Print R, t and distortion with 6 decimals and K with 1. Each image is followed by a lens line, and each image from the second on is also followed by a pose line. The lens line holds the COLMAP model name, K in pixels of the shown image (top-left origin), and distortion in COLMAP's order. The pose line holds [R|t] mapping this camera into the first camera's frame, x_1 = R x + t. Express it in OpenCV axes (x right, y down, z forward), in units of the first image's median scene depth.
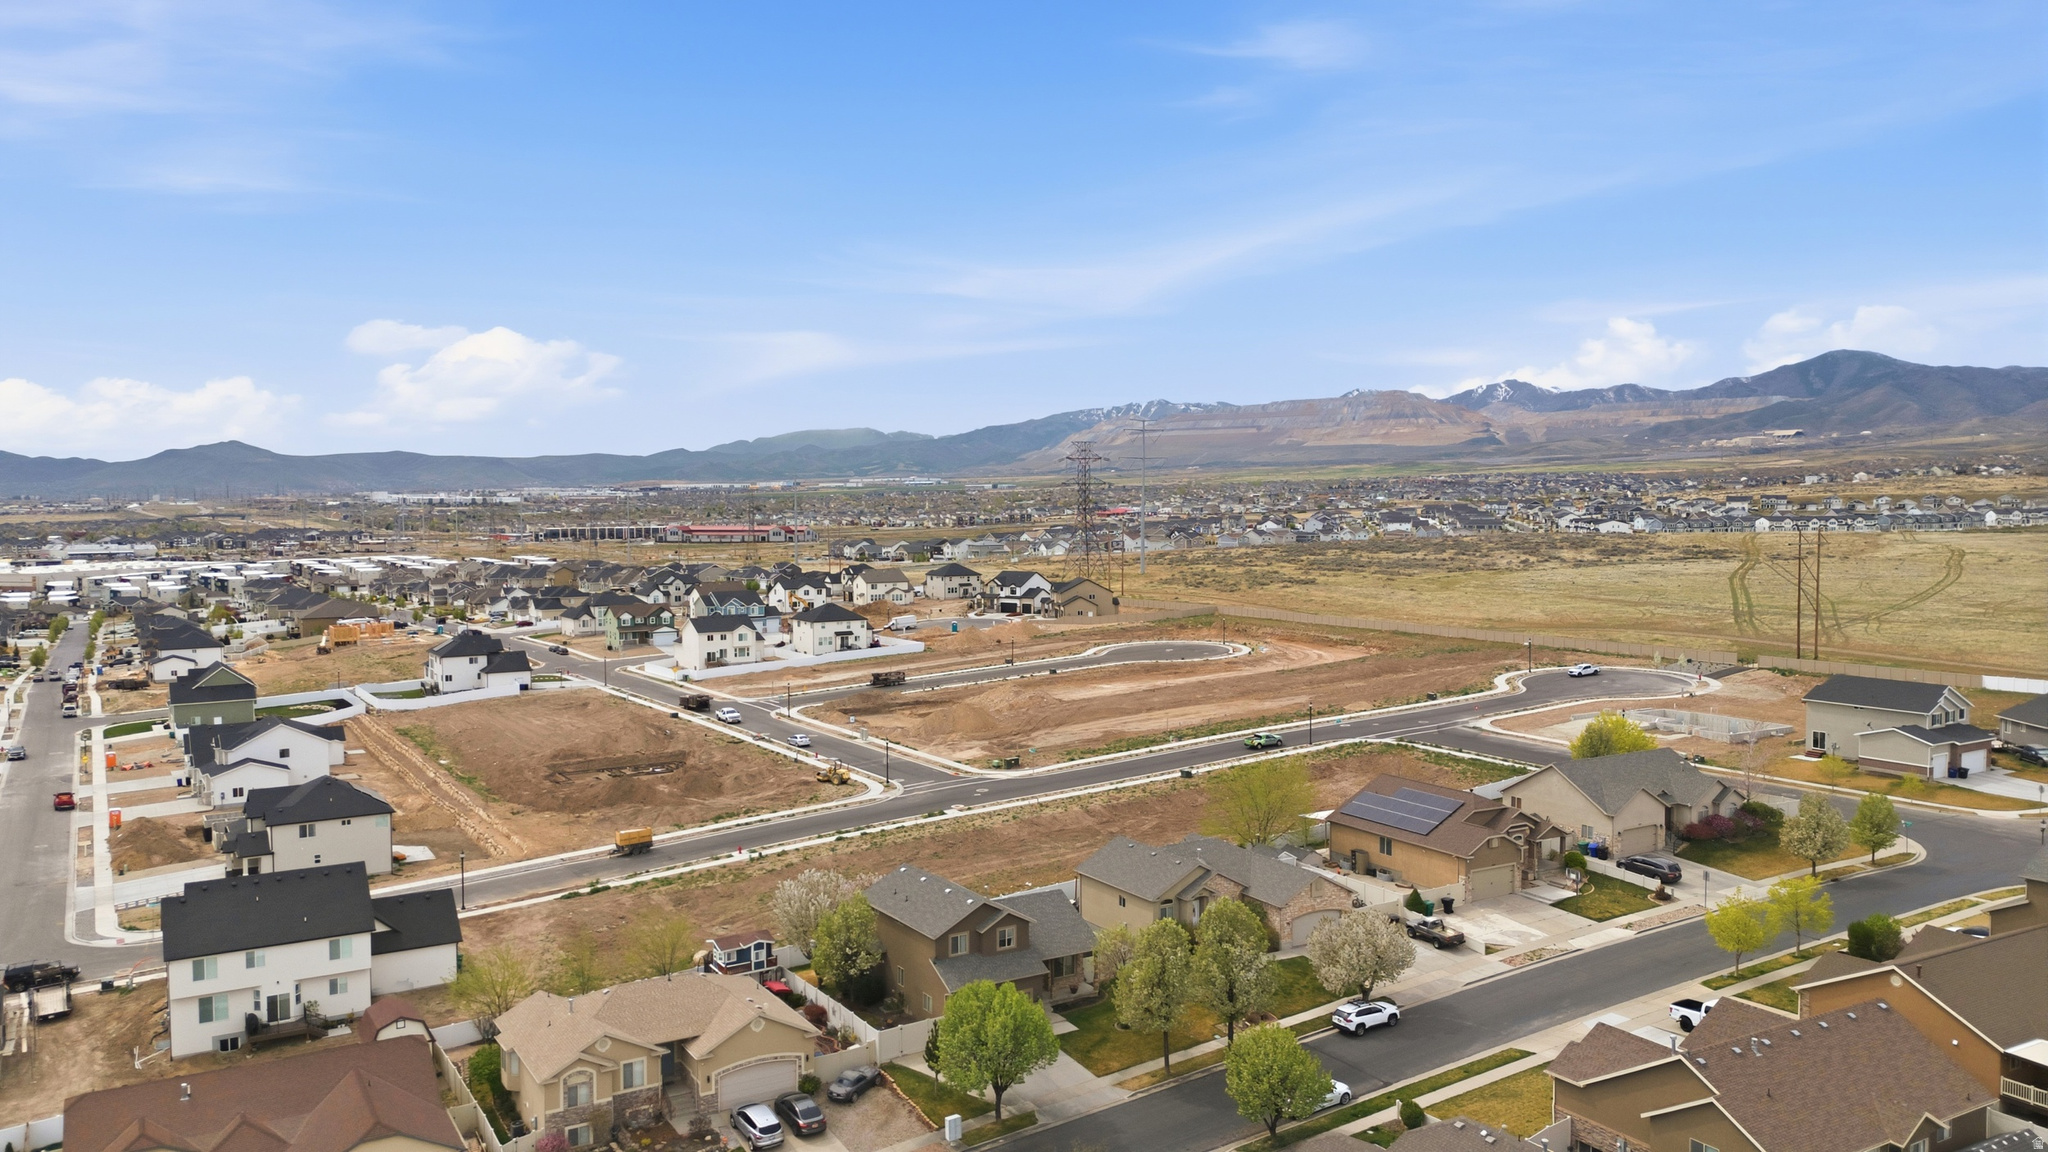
lens RADIAL K [[1500.5, 0, 1024.0], [0, 1500.5, 576.0], [0, 0, 1]] dist [0.089282, -0.087612]
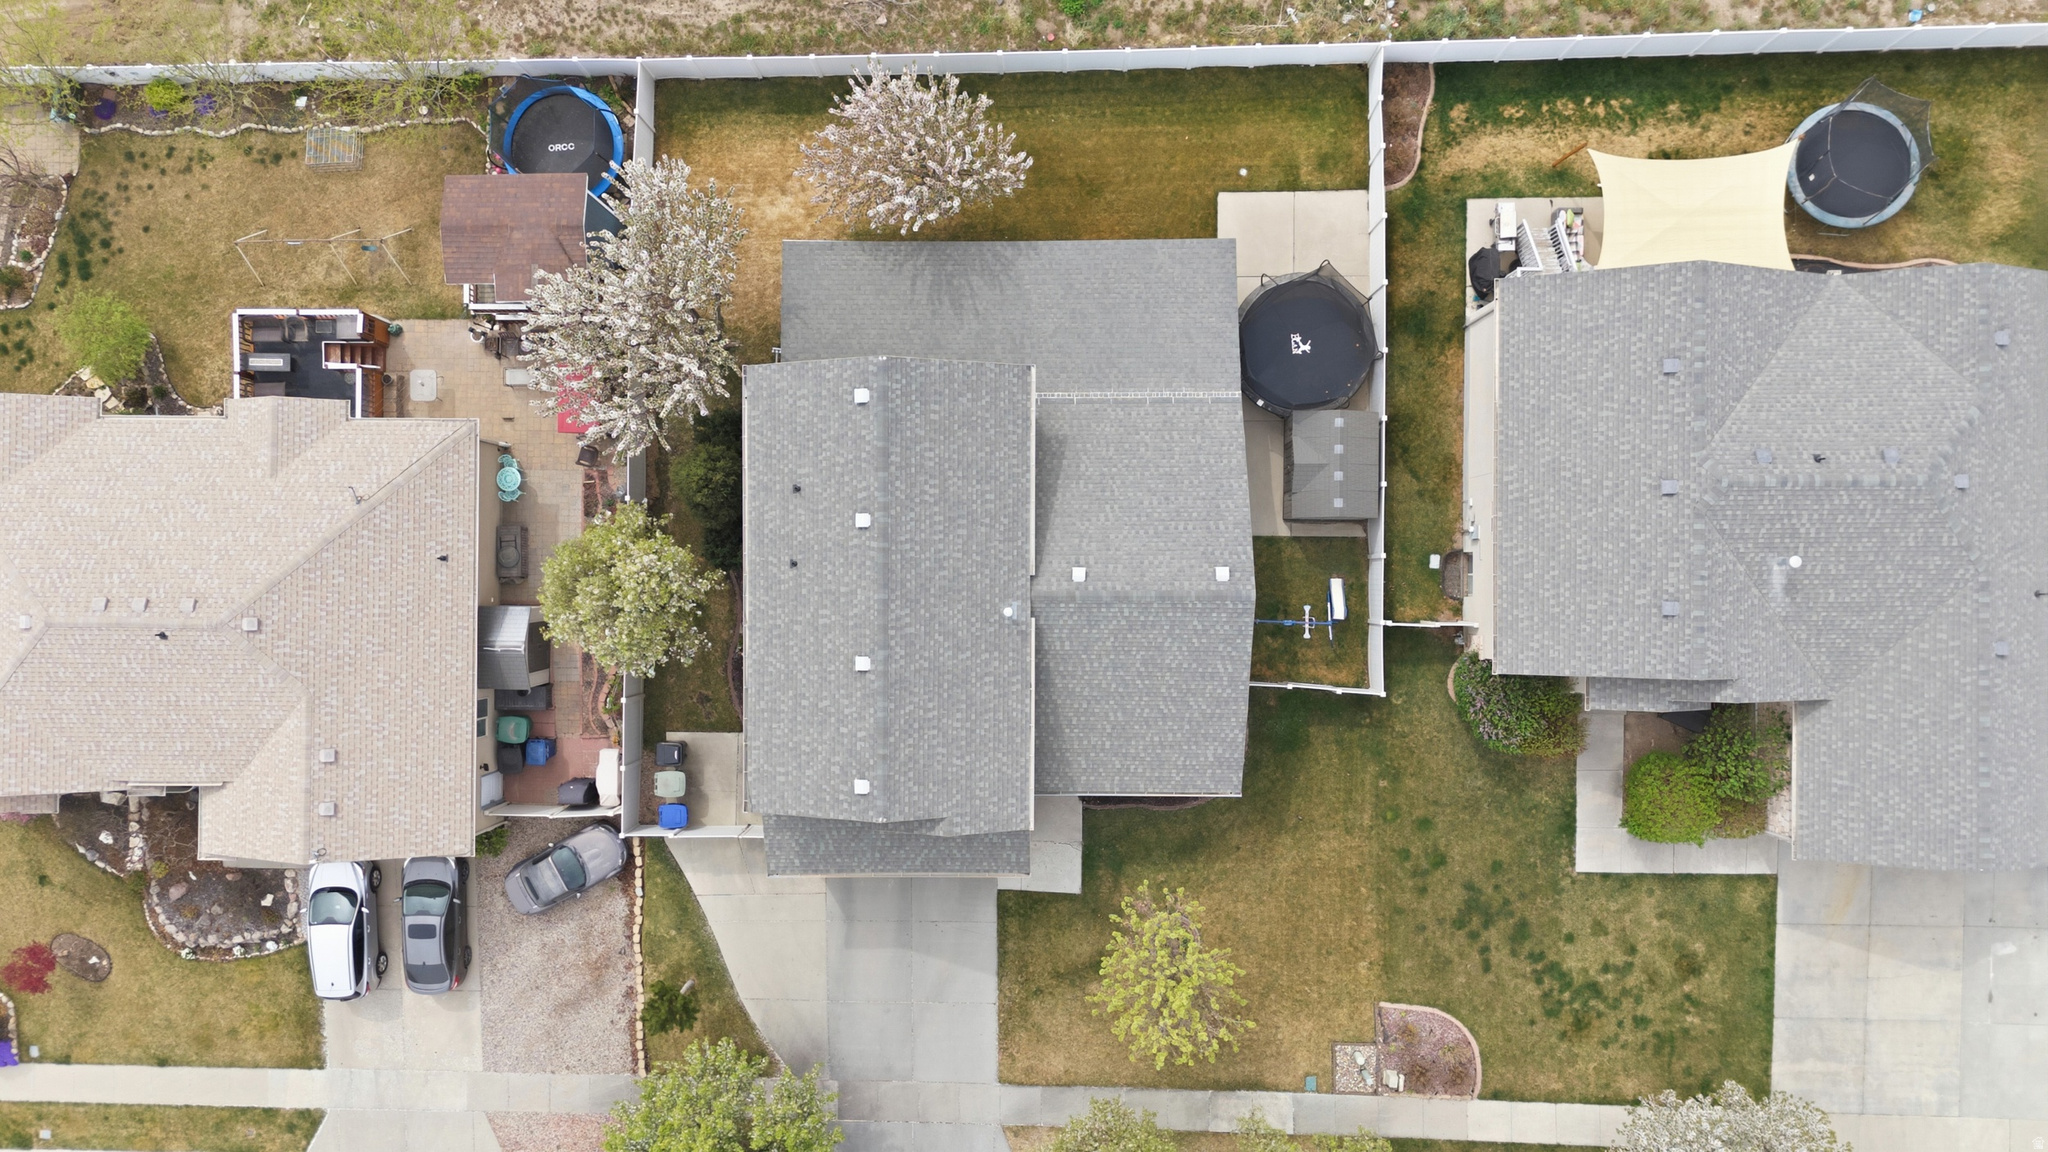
lens RADIAL K [[1500.5, 0, 1024.0], [0, 1500.5, 576.0], [0, 0, 1]] dist [0.089282, -0.087612]
pose [[0.853936, 0.520349, -0.005523, -0.018147], [-0.015742, 0.036439, 0.999212, -0.112011], [0.520140, -0.853176, 0.039307, 0.710594]]
